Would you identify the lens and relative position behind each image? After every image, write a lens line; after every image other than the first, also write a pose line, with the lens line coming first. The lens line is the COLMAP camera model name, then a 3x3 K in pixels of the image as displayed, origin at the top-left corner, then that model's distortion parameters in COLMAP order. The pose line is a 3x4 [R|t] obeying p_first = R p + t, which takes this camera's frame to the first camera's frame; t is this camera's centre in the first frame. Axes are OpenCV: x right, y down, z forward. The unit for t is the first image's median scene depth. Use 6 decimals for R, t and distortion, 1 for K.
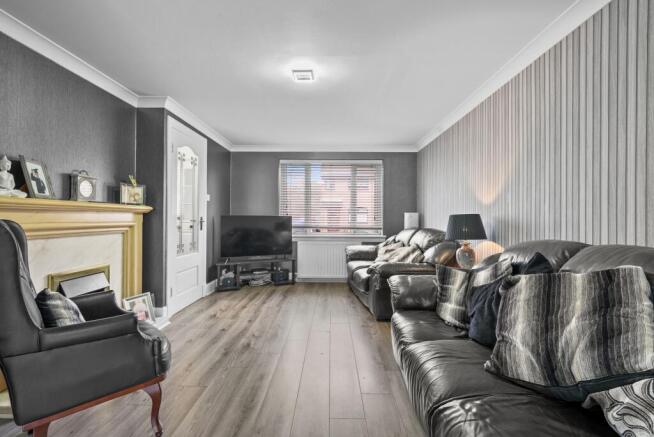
lens RADIAL K [[284.2, 0, 327.9], [0, 284.2, 214.5], [0, 0, 1]] dist [0.000035, 0.000255]
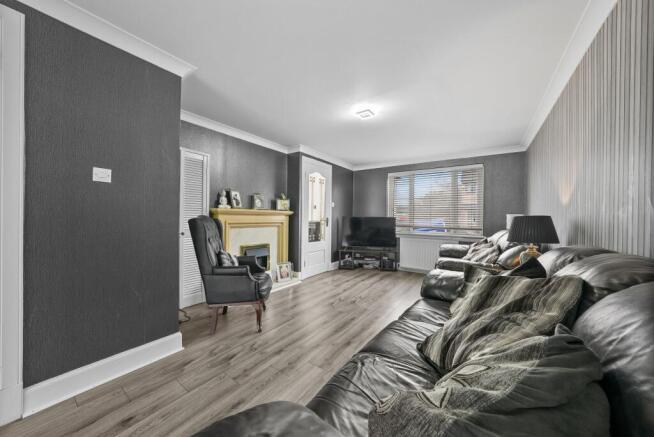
lens RADIAL K [[227.5, 0, 327.0], [0, 227.5, 218.5], [0, 0, 1]] dist [-0.032562, 0.006602]
pose [[0.827314, 0.005548, -0.561713, 0.258873], [0.000451, 0.999944, 0.010541, -0.000513], [0.561740, -0.008974, 0.827265, 0.000636]]
